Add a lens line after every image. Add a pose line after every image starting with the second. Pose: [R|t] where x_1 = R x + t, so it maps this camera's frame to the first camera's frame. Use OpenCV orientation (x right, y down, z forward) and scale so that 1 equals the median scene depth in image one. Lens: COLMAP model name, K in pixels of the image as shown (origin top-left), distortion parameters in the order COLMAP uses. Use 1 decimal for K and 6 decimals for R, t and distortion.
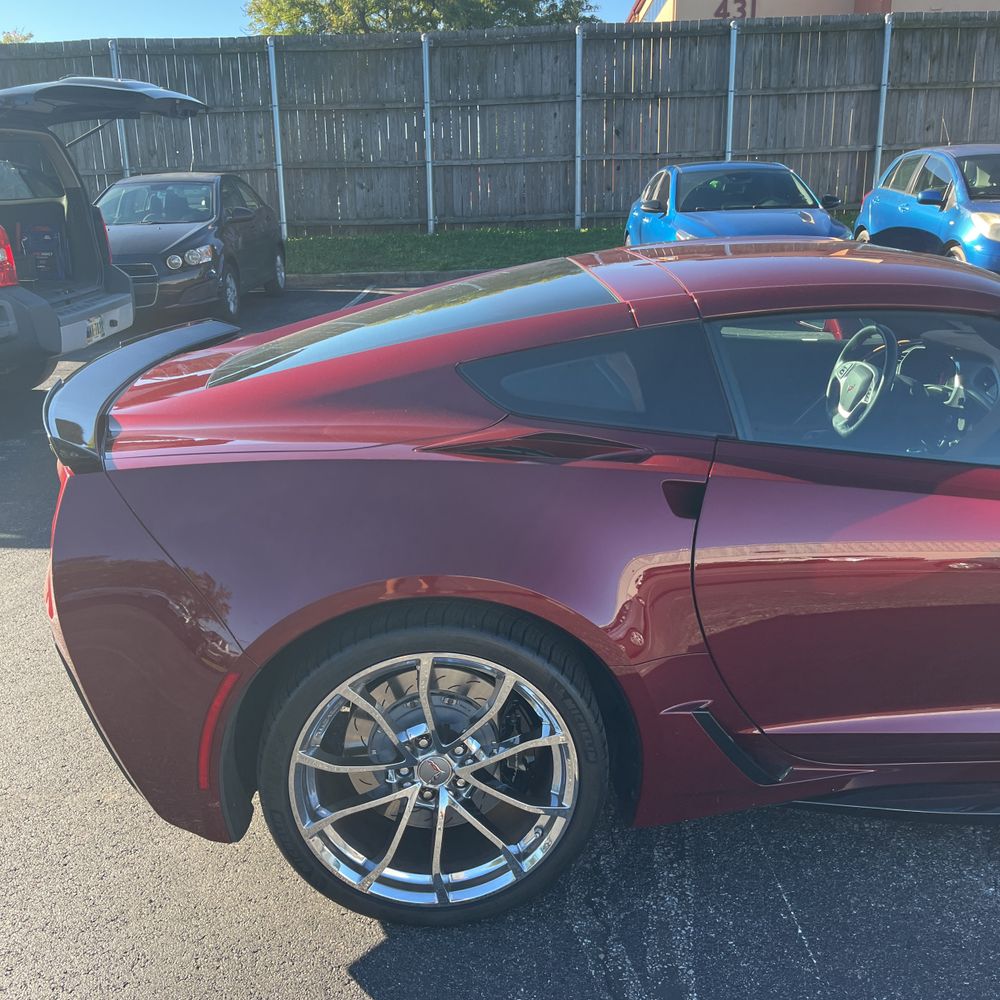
lens RADIAL K [[1025.8, 0, 488.0], [0, 1025.8, 503.6], [0, 0, 1]] dist [0.010508, 0.000000]
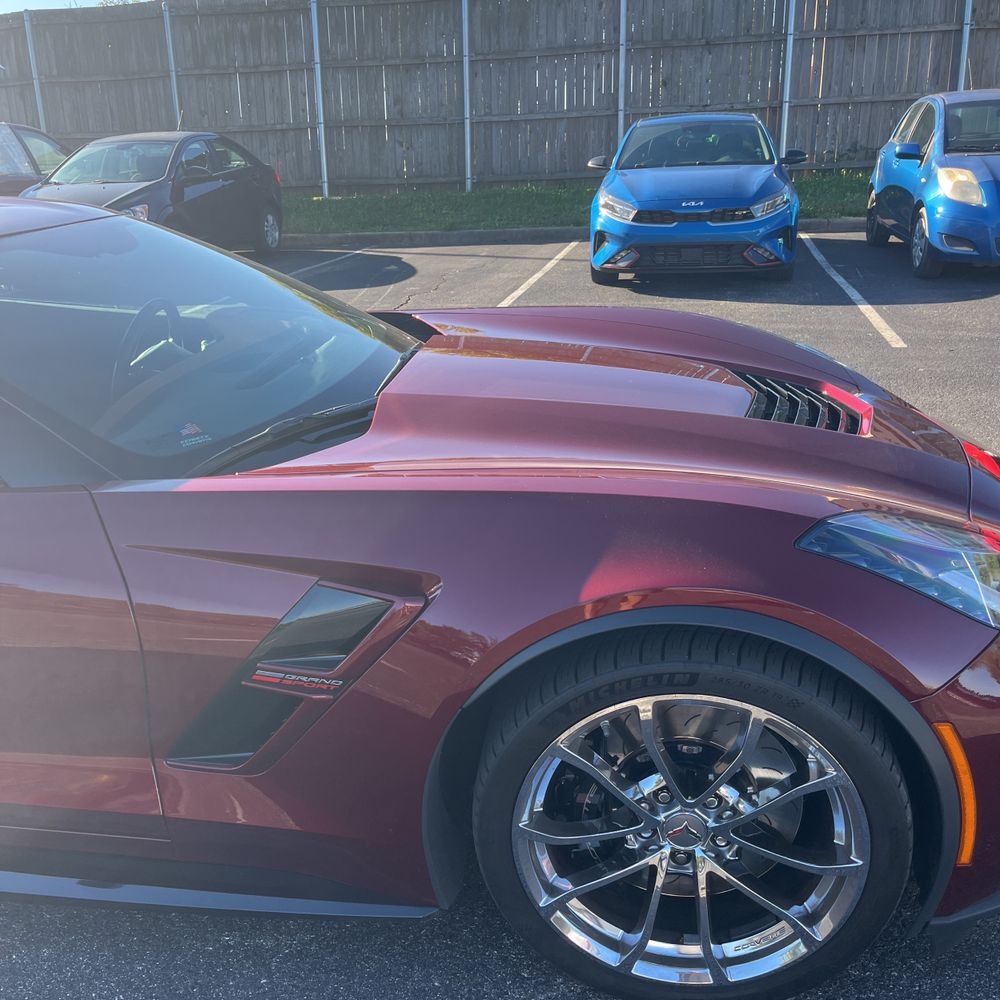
lens RADIAL K [[1025.8, 0, 494.1], [0, 1025.8, 508.4], [0, 0, 1]] dist [0.010508, 0.000000]
pose [[0.982694, 0.053110, -0.177461, 0.162827], [-0.045626, 0.997899, 0.045989, -0.009552], [0.179531, -0.037097, 0.983053, 0.034497]]
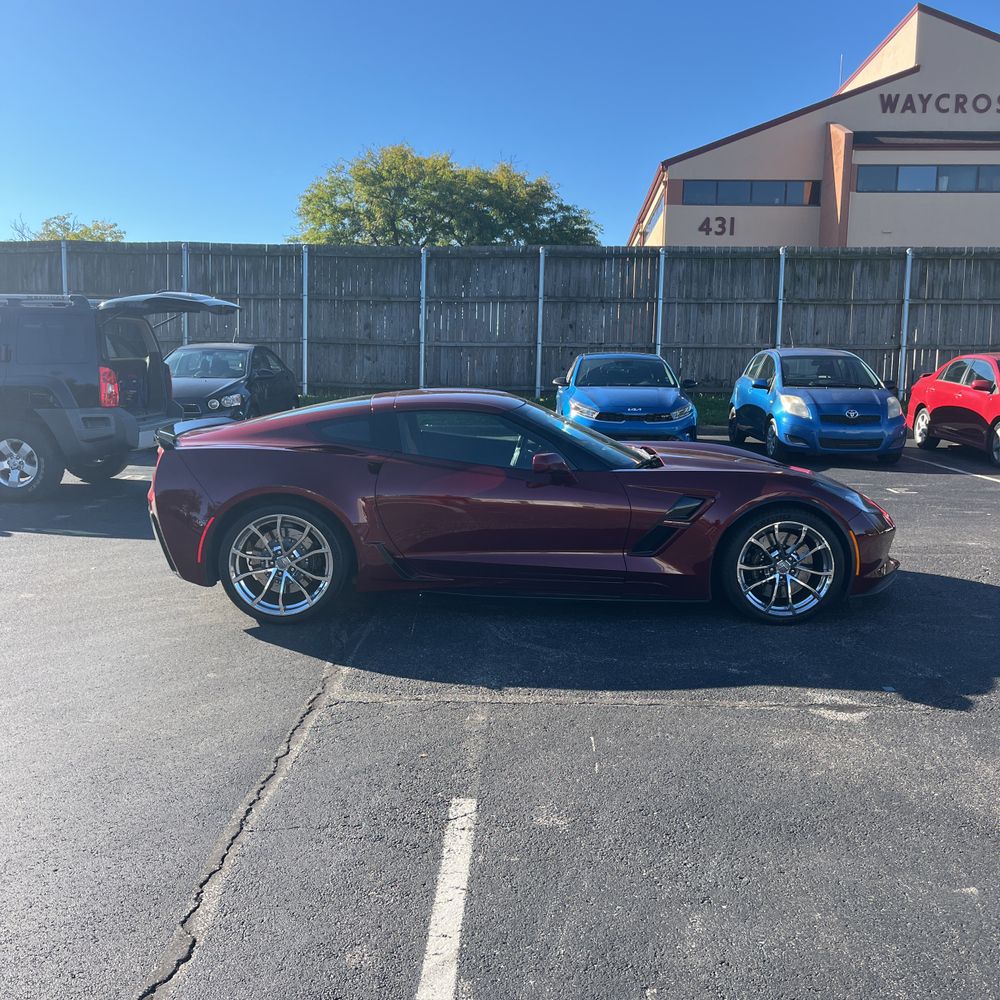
lens RADIAL K [[1025.8, 0, 492.4], [0, 1025.8, 494.7], [0, 0, 1]] dist [0.010508, 0.000000]
pose [[0.998631, 0.045011, -0.026667, 0.073017], [-0.048901, 0.984236, -0.169966, 0.065740], [0.018597, 0.171037, 0.985089, -0.220350]]
